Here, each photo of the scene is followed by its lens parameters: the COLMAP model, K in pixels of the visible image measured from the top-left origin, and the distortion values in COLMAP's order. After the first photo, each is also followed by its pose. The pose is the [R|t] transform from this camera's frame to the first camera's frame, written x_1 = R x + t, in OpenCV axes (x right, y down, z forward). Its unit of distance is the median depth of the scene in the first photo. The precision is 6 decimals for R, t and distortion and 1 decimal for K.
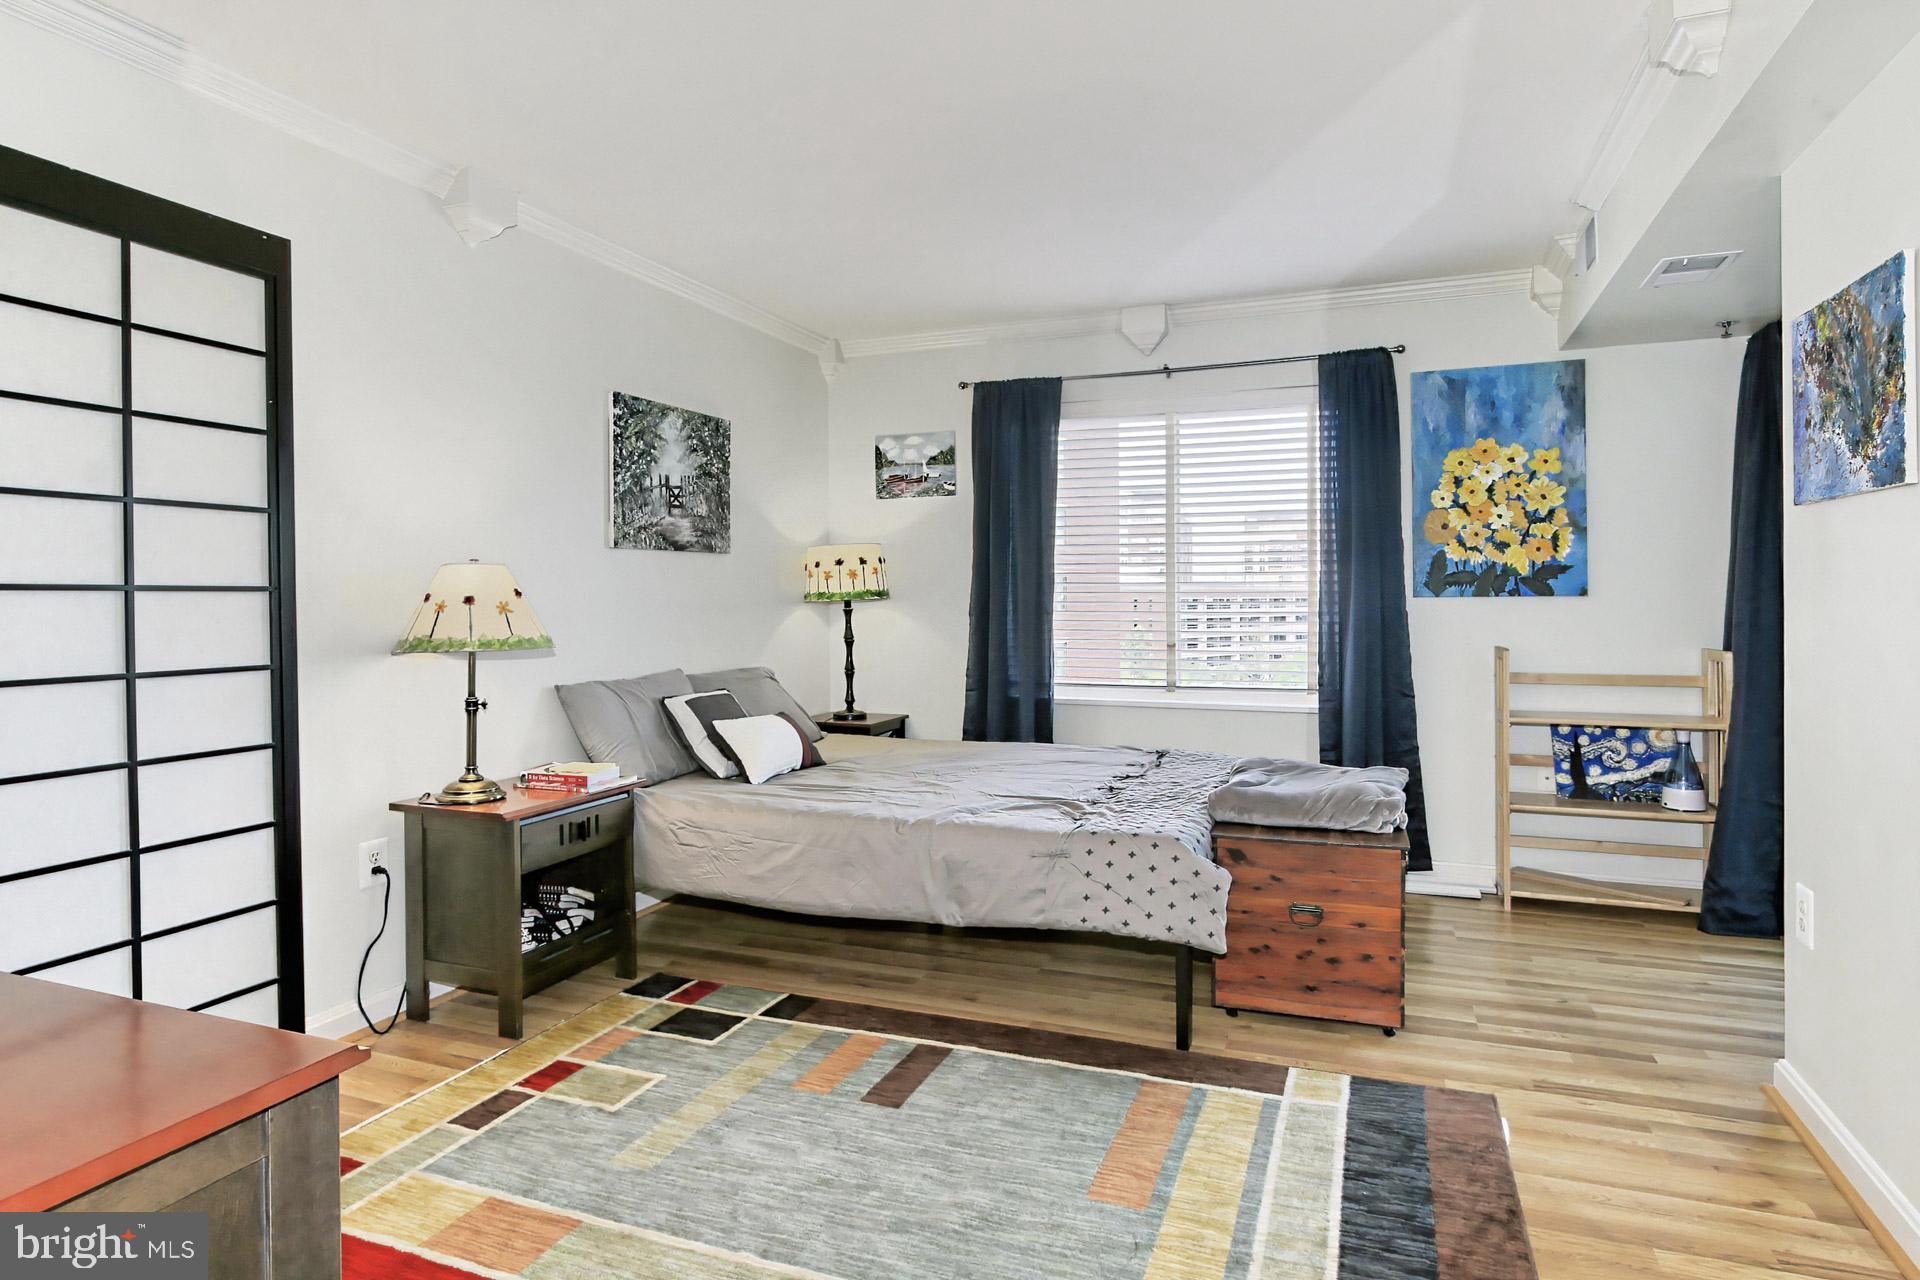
lens RADIAL K [[1053.2, 0, 969.8], [0, 1053.2, 599.1], [0, 0, 1]] dist [-0.005726, 0.000137]
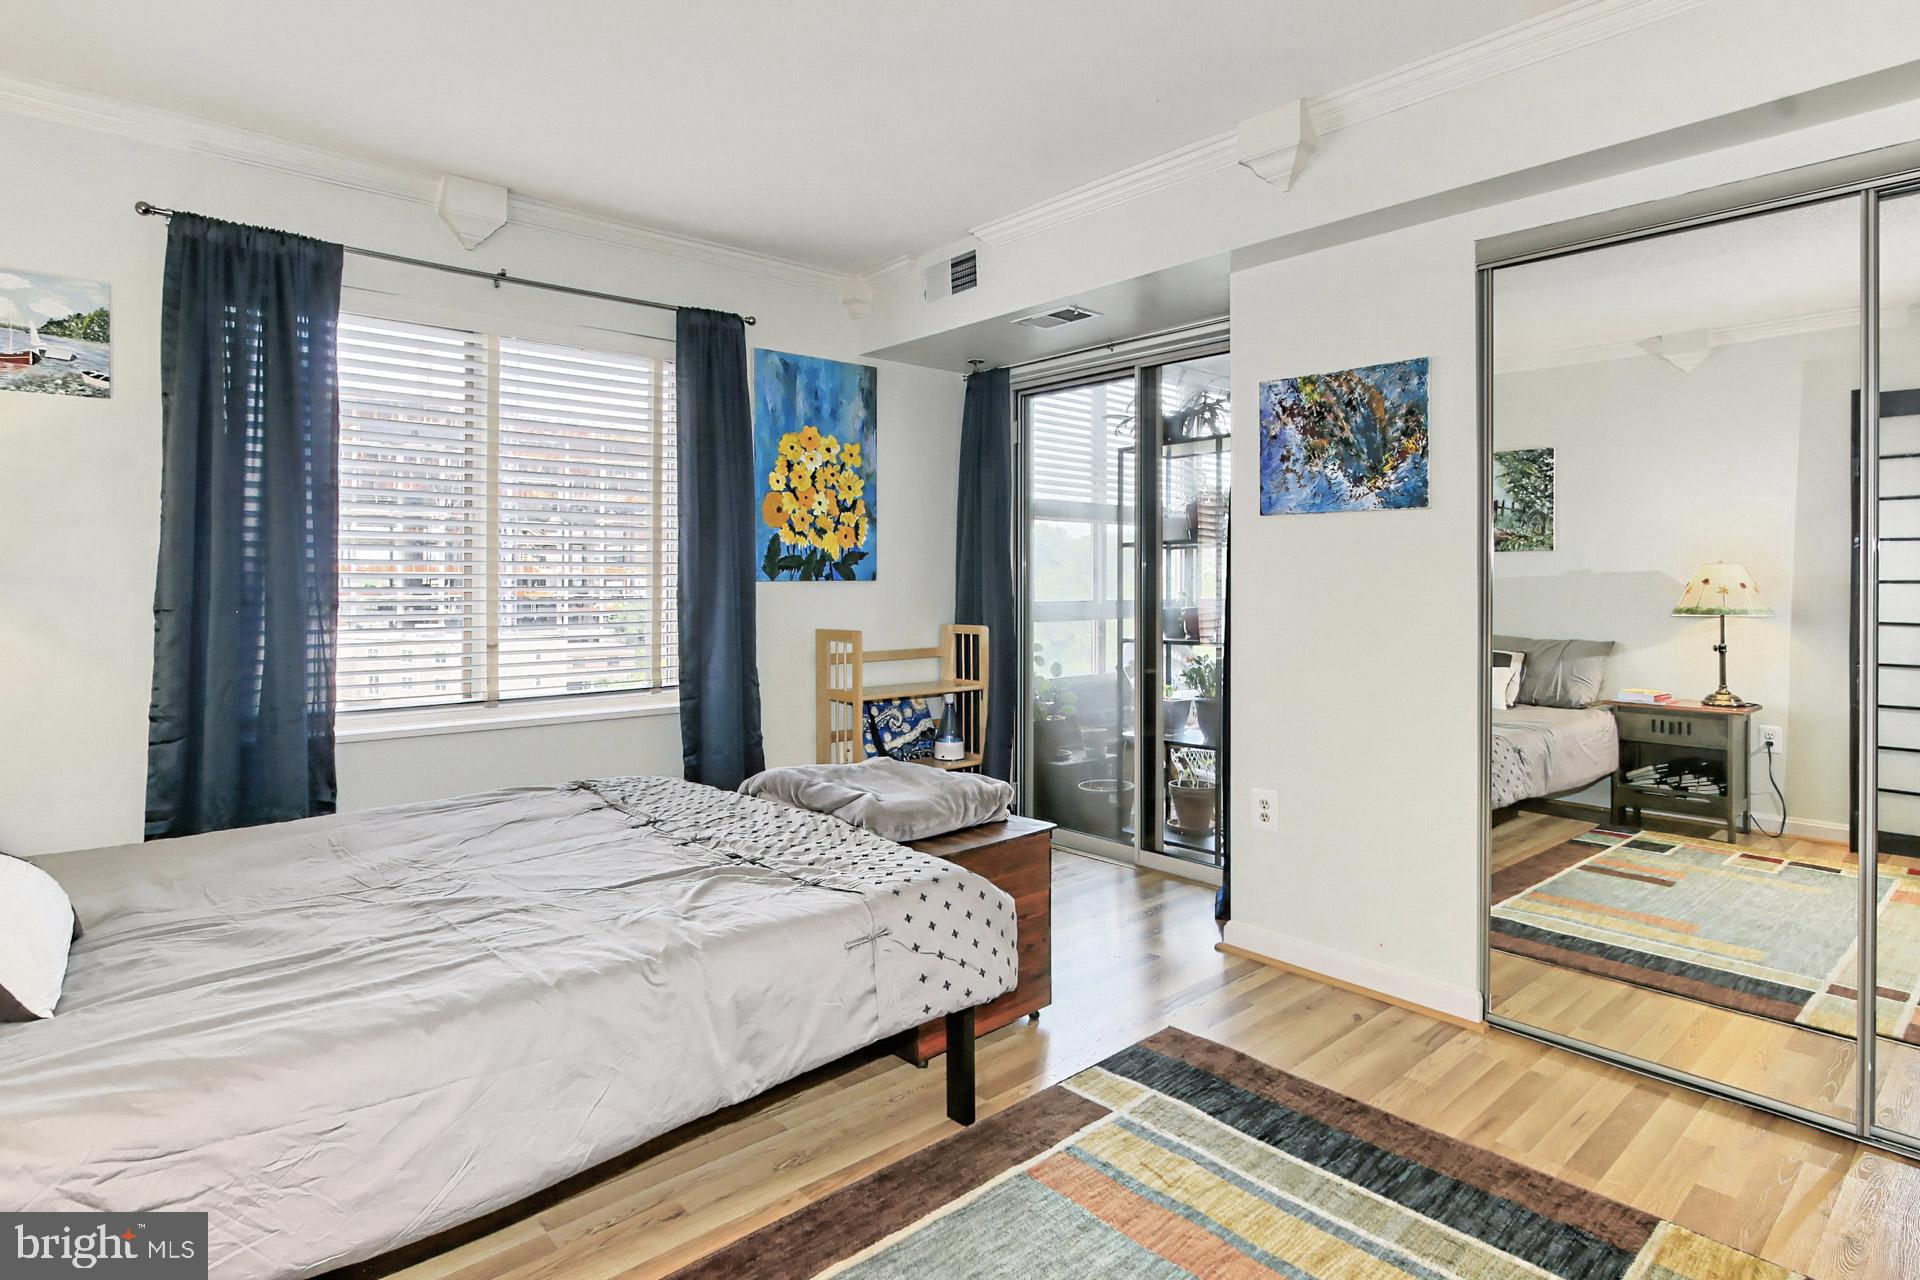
lens RADIAL K [[1068.0, 0, 917.8], [0, 1068.0, 567.6], [0, 0, 1]] dist [-0.009860, 0.000109]
pose [[0.453000, 0.012435, 0.891424, -0.390100], [0.000952, 0.999895, -0.014432, -0.000216], [-0.891510, 0.007387, 0.452941, 0.441914]]
